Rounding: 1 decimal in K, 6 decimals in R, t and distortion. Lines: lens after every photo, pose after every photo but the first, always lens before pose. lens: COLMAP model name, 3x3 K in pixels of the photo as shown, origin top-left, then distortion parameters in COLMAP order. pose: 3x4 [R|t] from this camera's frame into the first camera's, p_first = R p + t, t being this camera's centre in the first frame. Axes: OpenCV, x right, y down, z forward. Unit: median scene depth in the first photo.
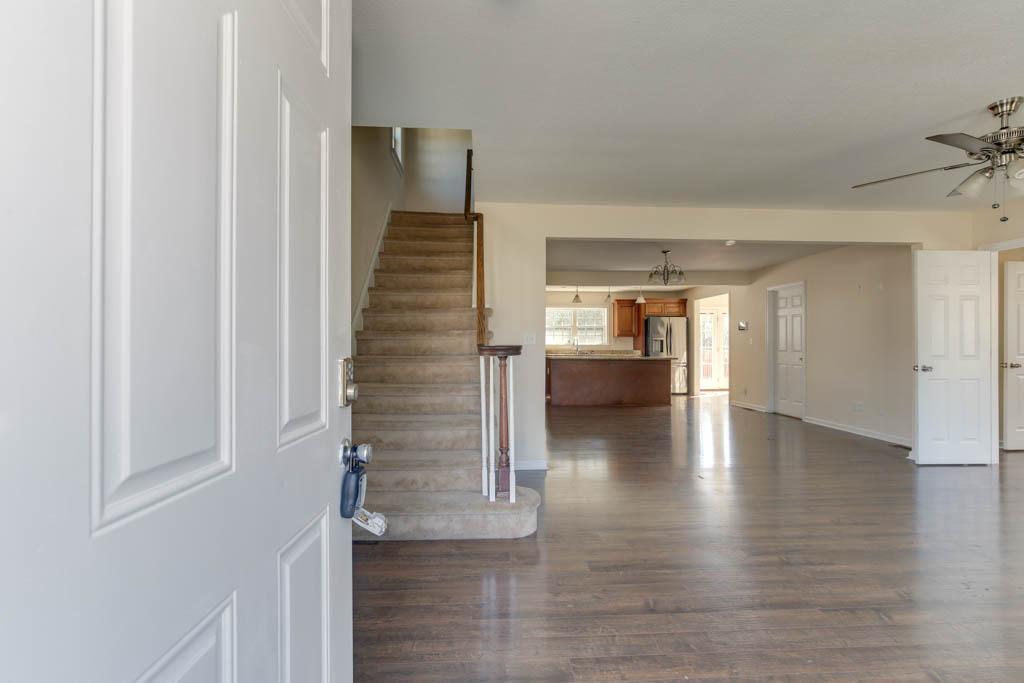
lens RADIAL K [[475.5, 0, 511.1], [0, 475.5, 336.1], [0, 0, 1]] dist [-0.006431, 0.000225]
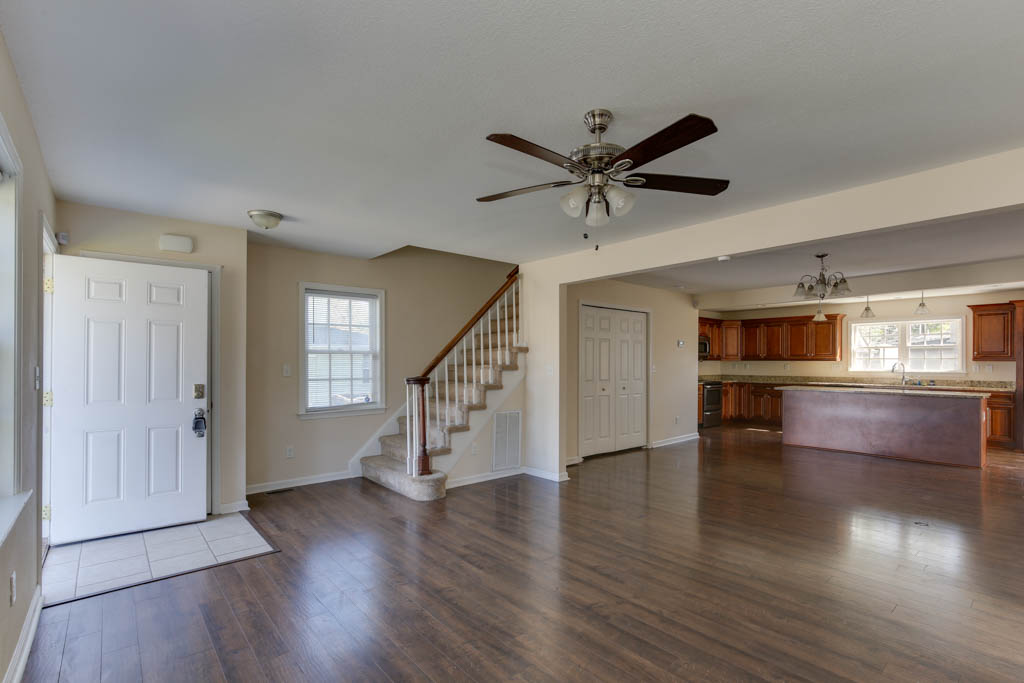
lens RADIAL K [[475.5, 0, 511.1], [0, 475.5, 336.1], [0, 0, 1]] dist [-0.006431, 0.000225]
pose [[0.593632, -0.042243, -0.803628, 0.521732], [0.010140, 0.998935, -0.045018, -0.013429], [0.804673, 0.018575, 0.593427, 0.106844]]
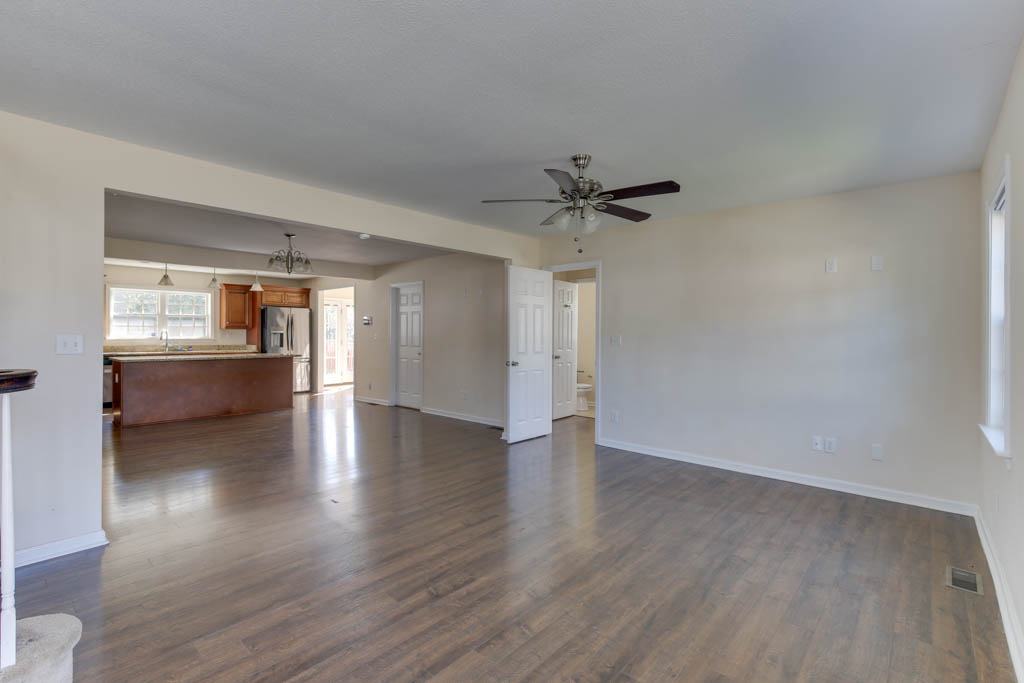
lens RADIAL K [[475.5, 0, 511.1], [0, 475.5, 336.1], [0, 0, 1]] dist [-0.006431, 0.000225]
pose [[0.722335, 0.000768, 0.691542, 0.014636], [-0.018665, 0.999657, 0.018385, -0.014591], [-0.691291, -0.026188, 0.722102, 0.074895]]
